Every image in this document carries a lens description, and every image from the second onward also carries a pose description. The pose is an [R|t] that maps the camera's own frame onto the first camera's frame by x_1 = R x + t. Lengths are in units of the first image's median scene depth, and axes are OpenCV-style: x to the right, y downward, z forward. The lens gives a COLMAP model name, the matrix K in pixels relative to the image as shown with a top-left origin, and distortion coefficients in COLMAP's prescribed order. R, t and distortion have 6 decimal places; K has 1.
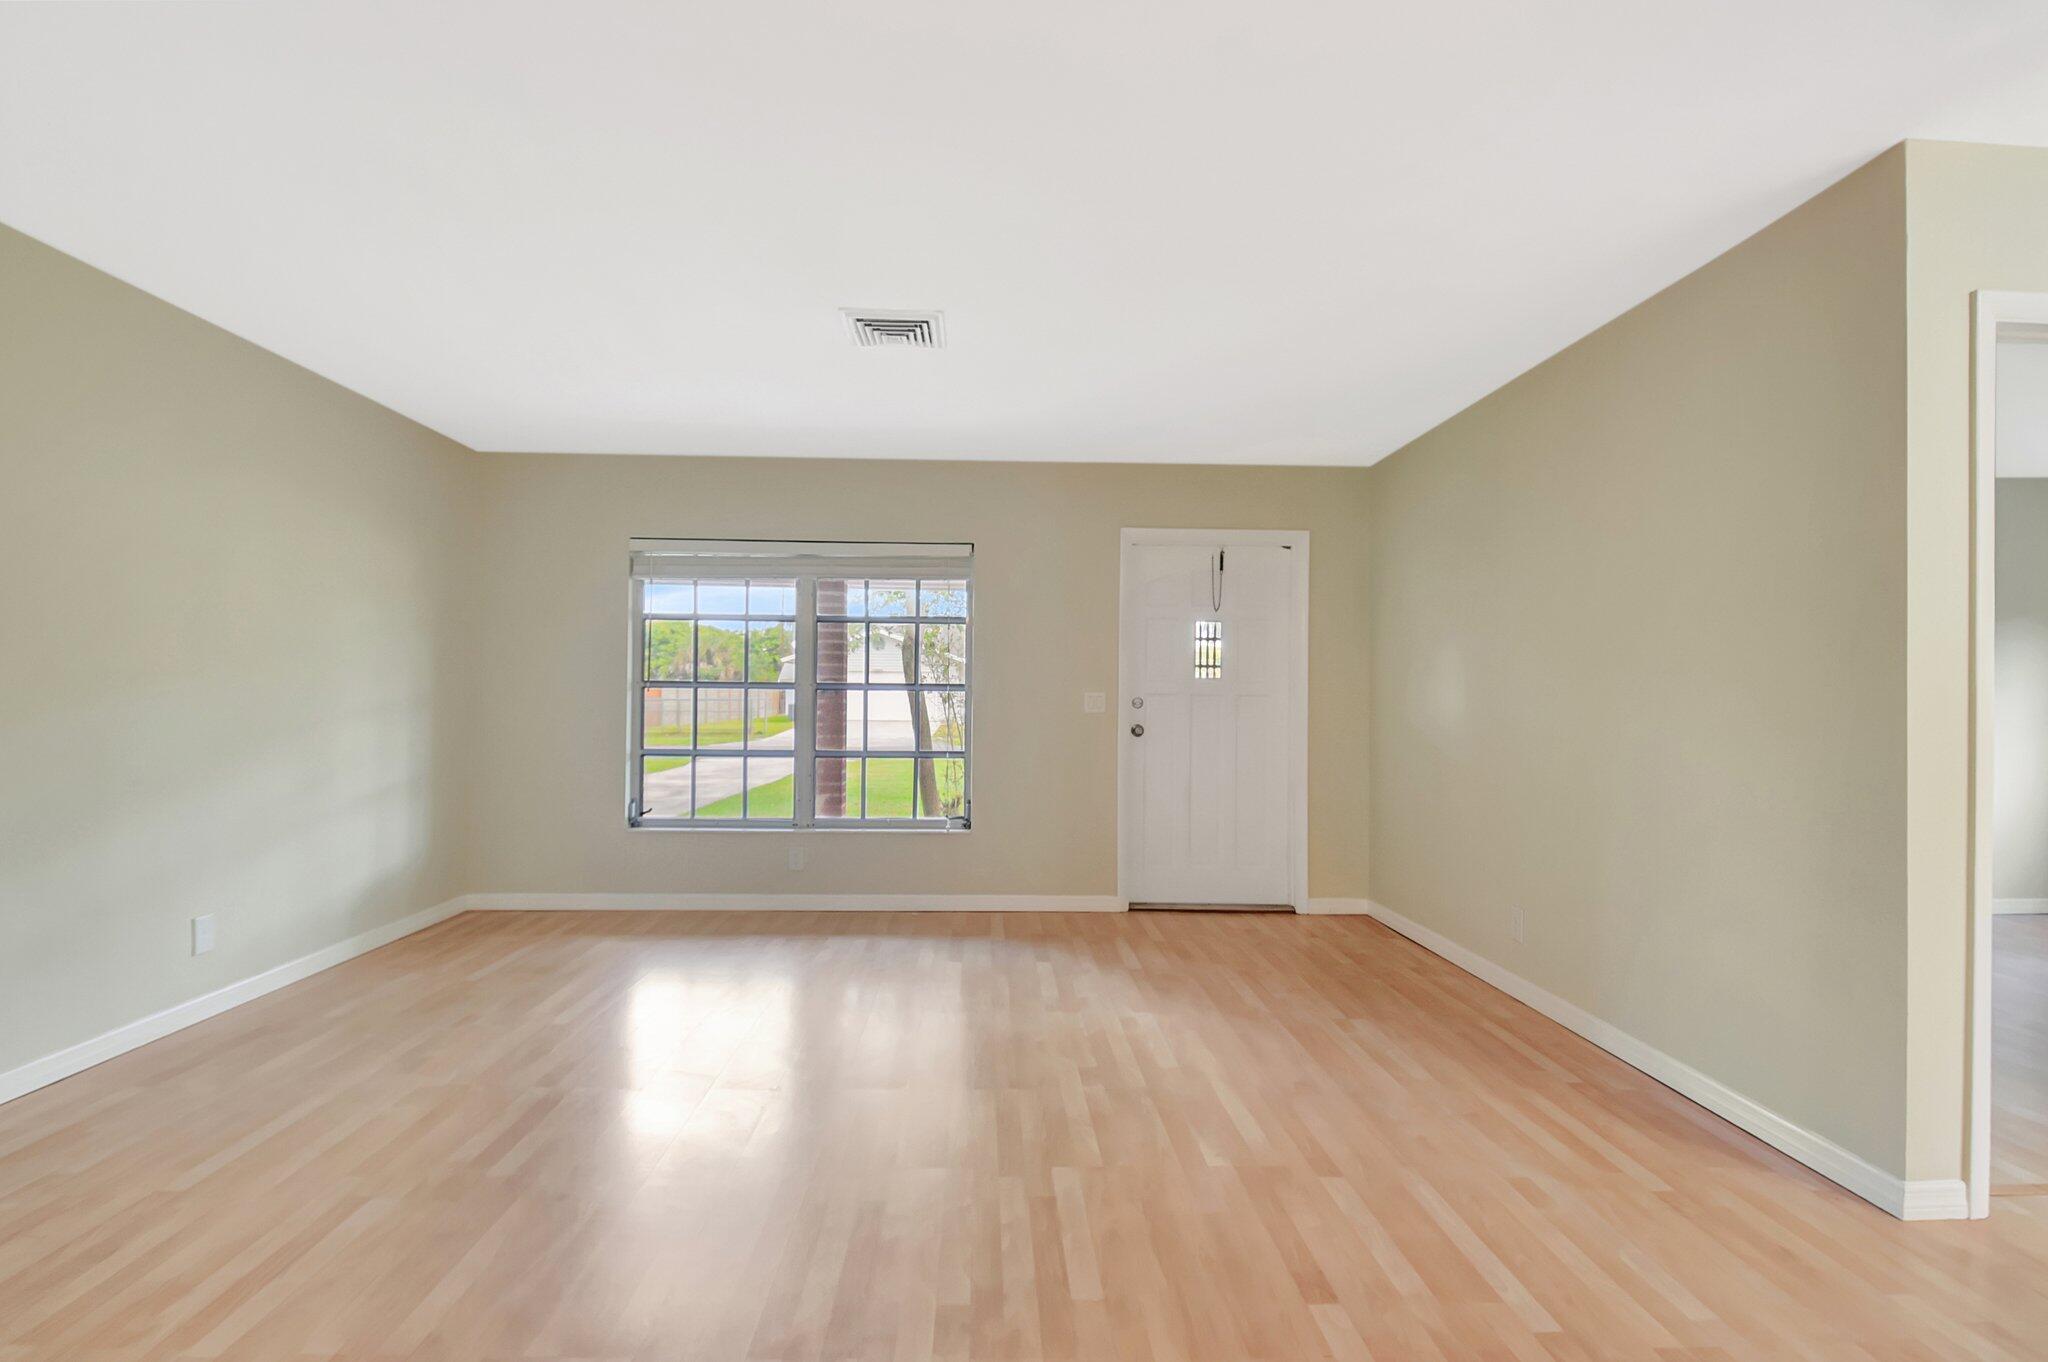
lens RADIAL K [[1021.0, 0, 1021.2], [0, 1021.0, 673.4], [0, 0, 1]] dist [0.002943, -0.006180]
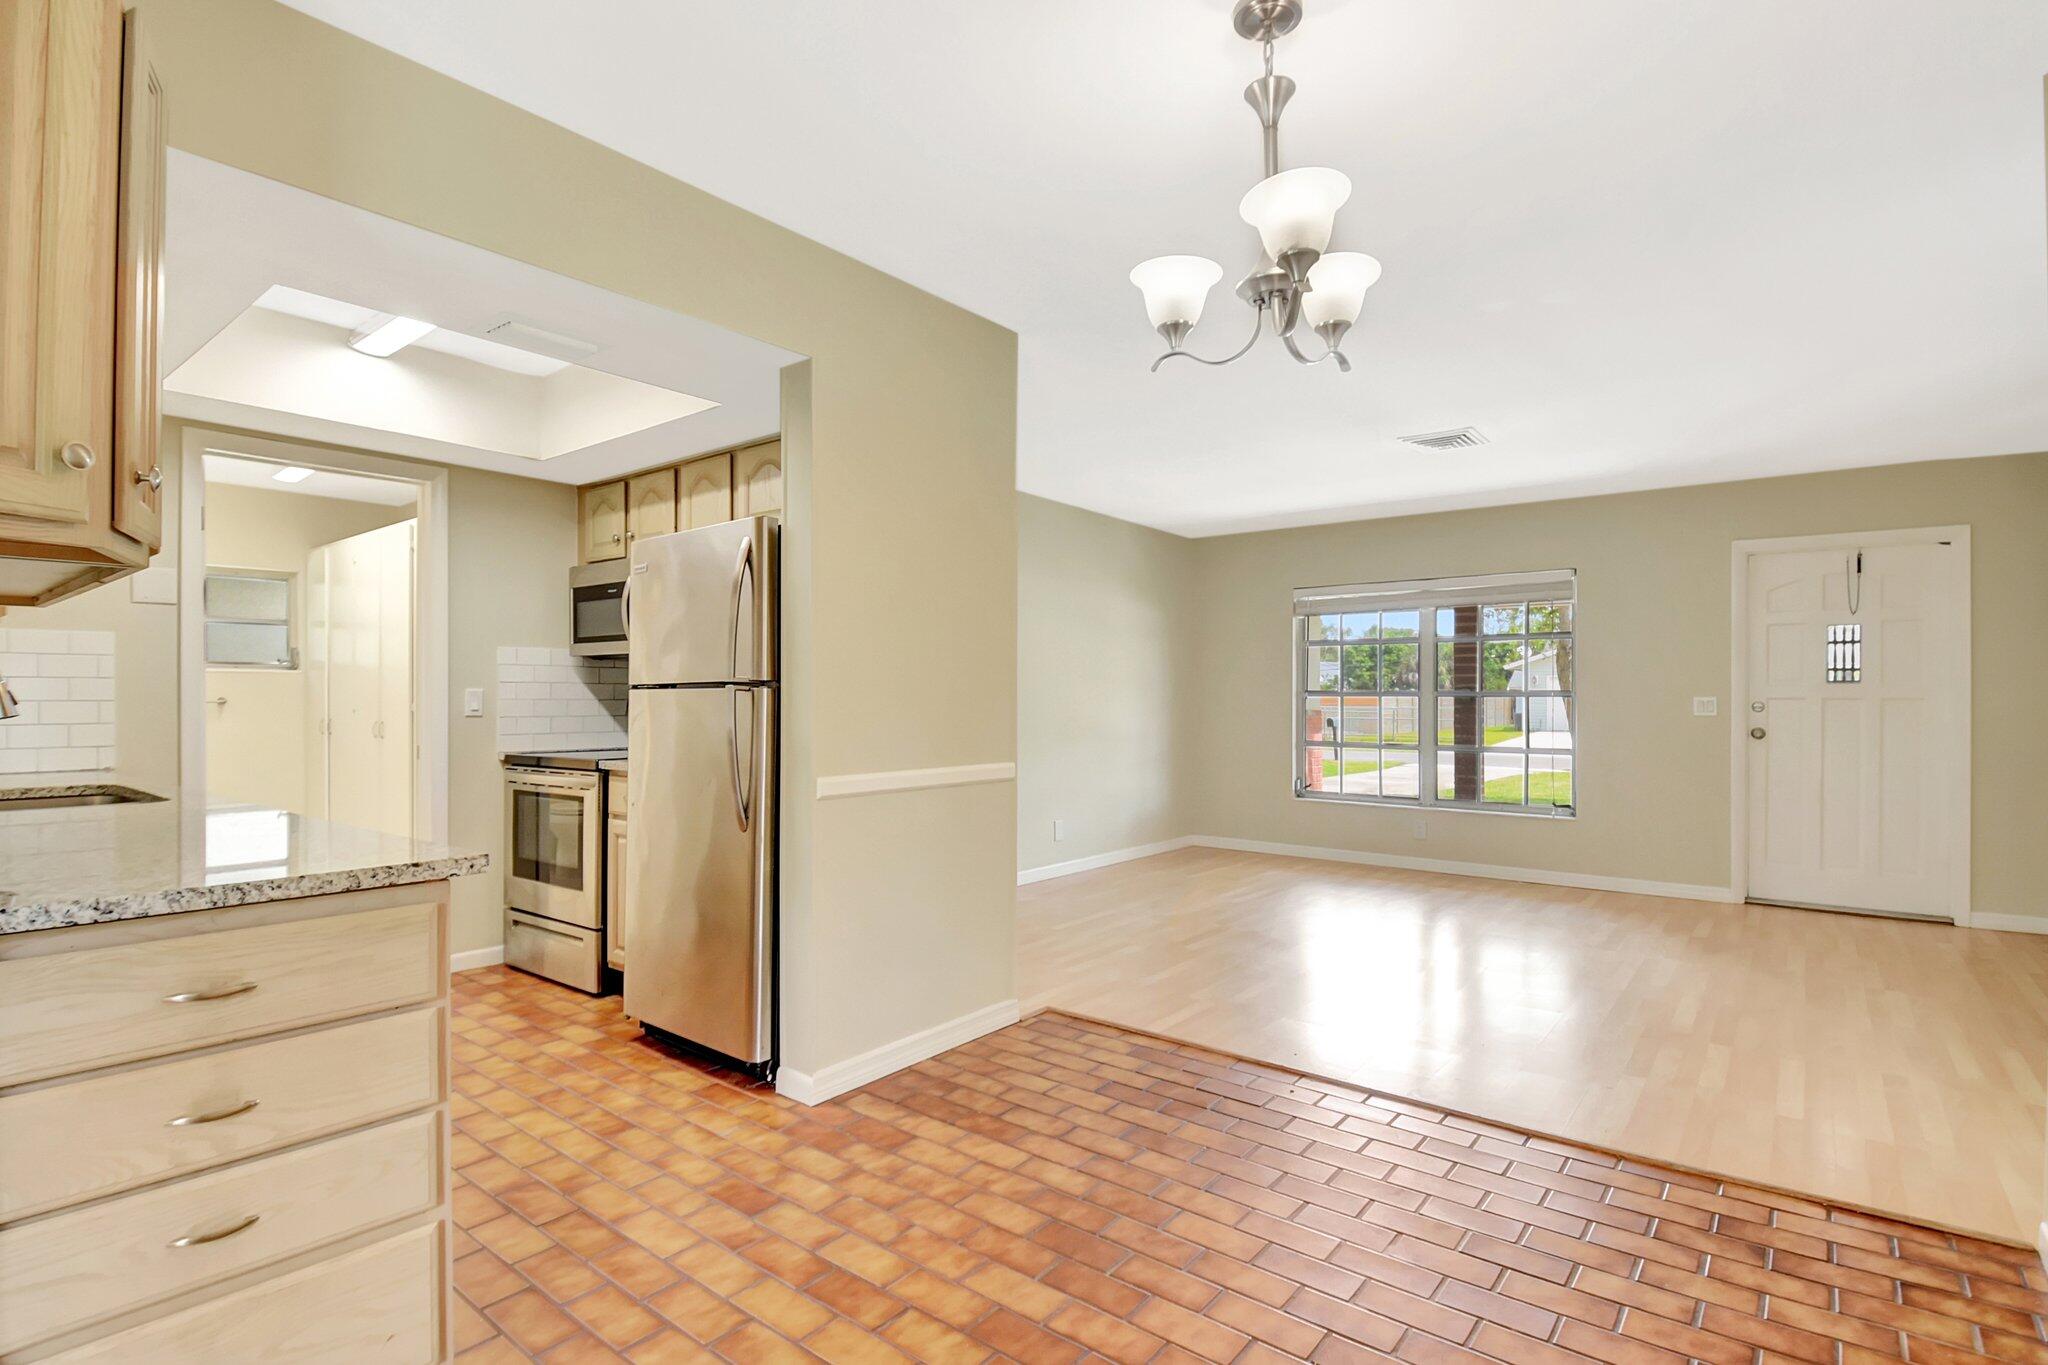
lens RADIAL K [[1021.0, 0, 1019.1], [0, 1021.0, 692.8], [0, 0, 1]] dist [0.002943, -0.006180]
pose [[0.771051, -0.008602, -0.636715, 0.202347], [0.014791, 0.999881, 0.004402, -0.000786], [0.636601, -0.012812, 0.771087, -0.293189]]
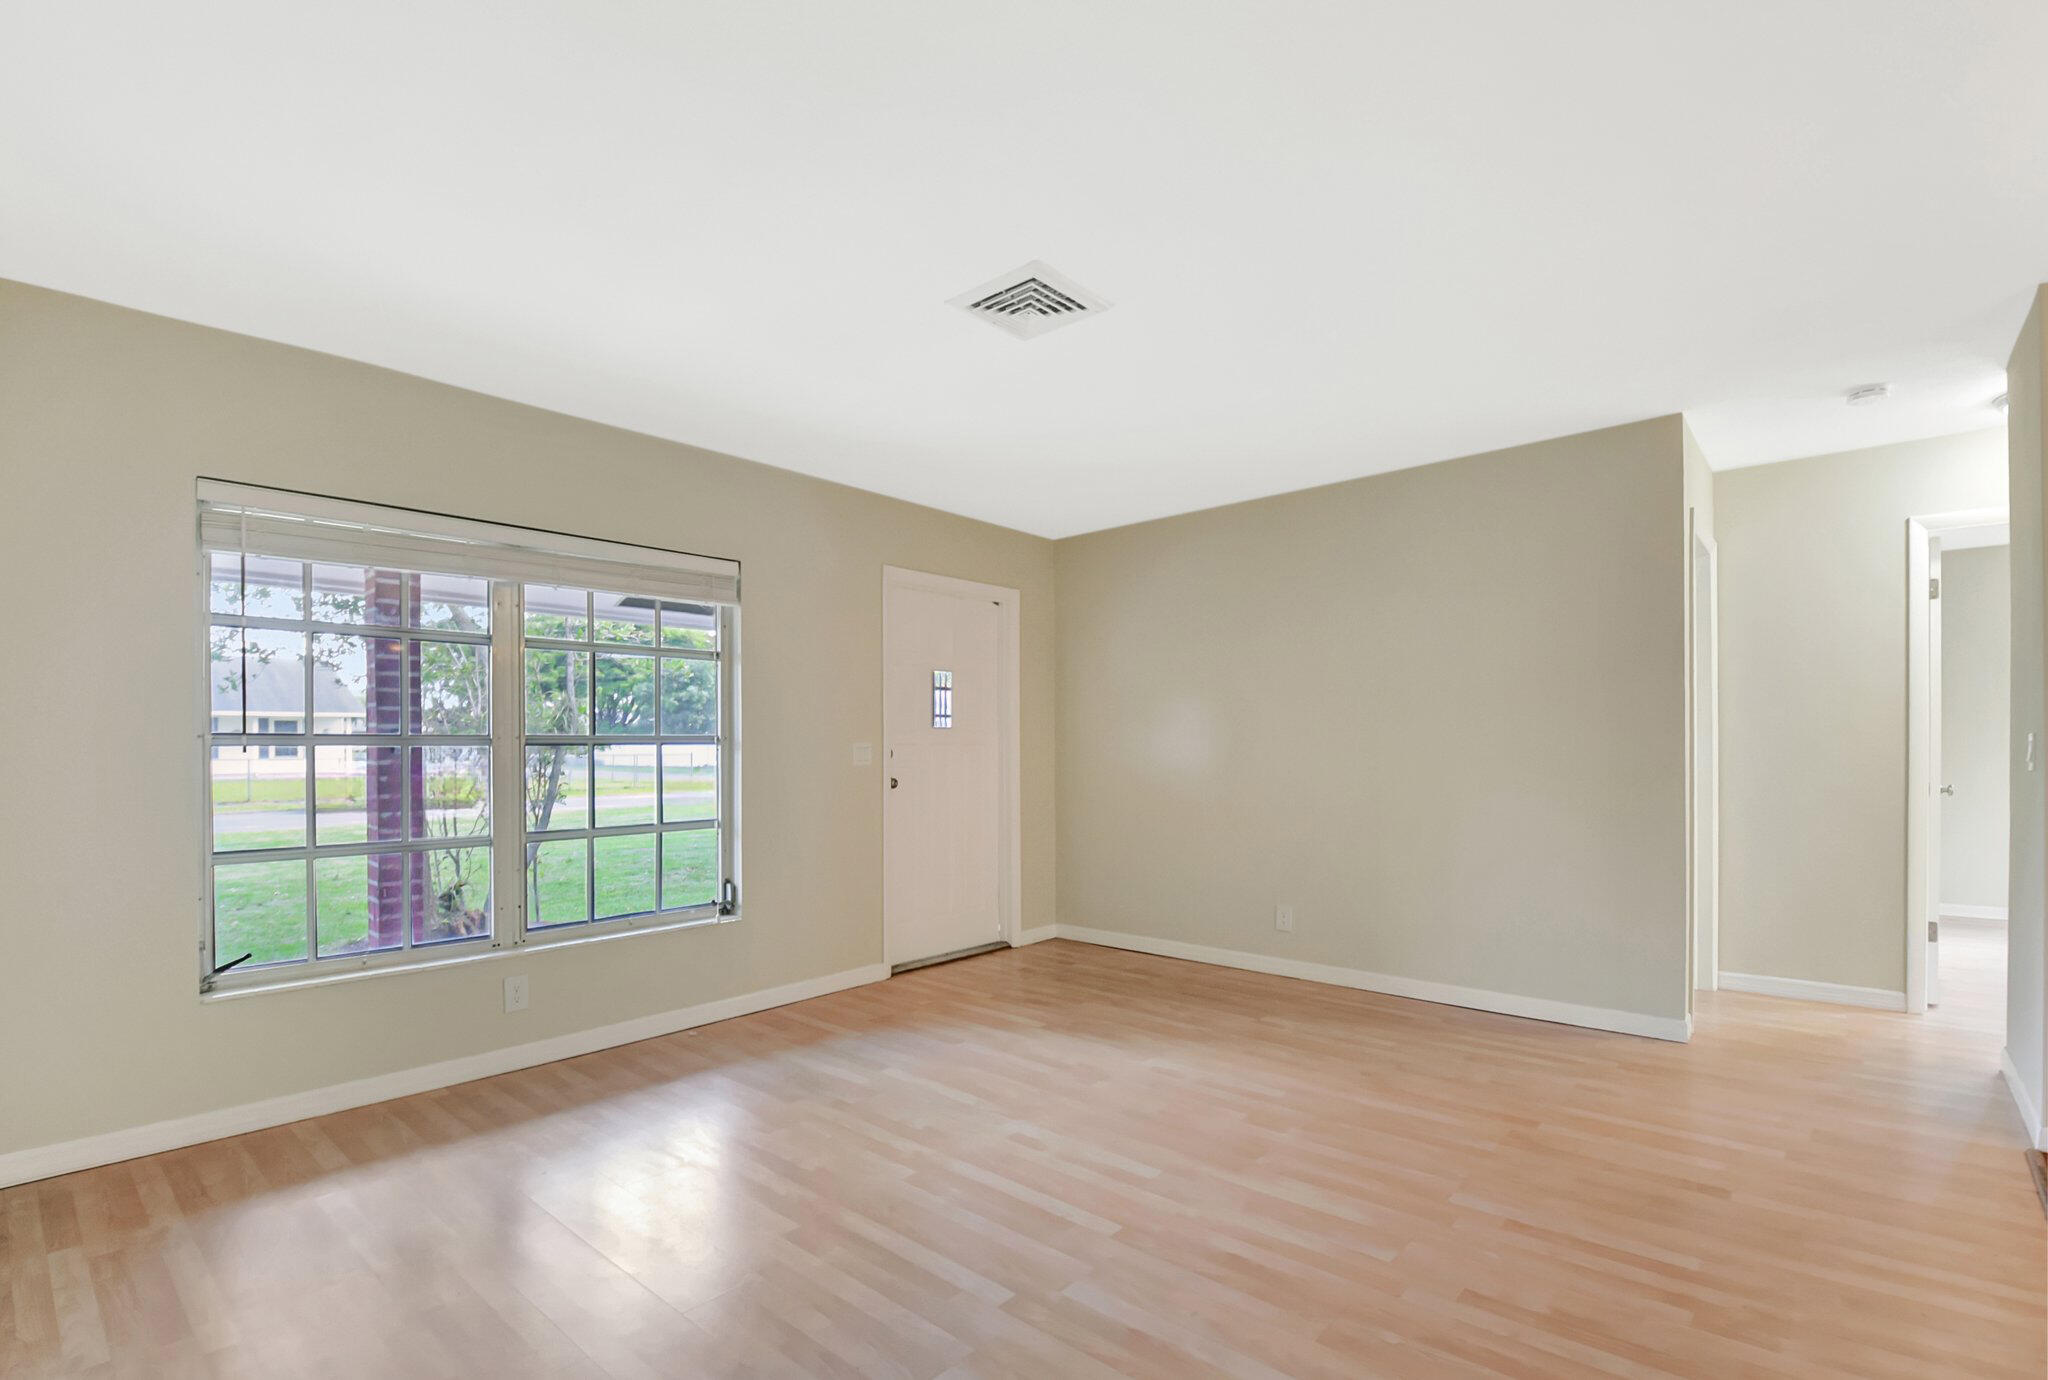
lens RADIAL K [[948.6, 0, 1094.4], [0, 948.6, 745.8], [0, 0, 1]] dist [-0.012648, -0.001018]
pose [[0.660831, -0.014602, 0.750393, -0.424345], [-0.010261, 0.999542, 0.028487, -0.005879], [-0.750465, -0.026525, 0.660378, 0.288097]]
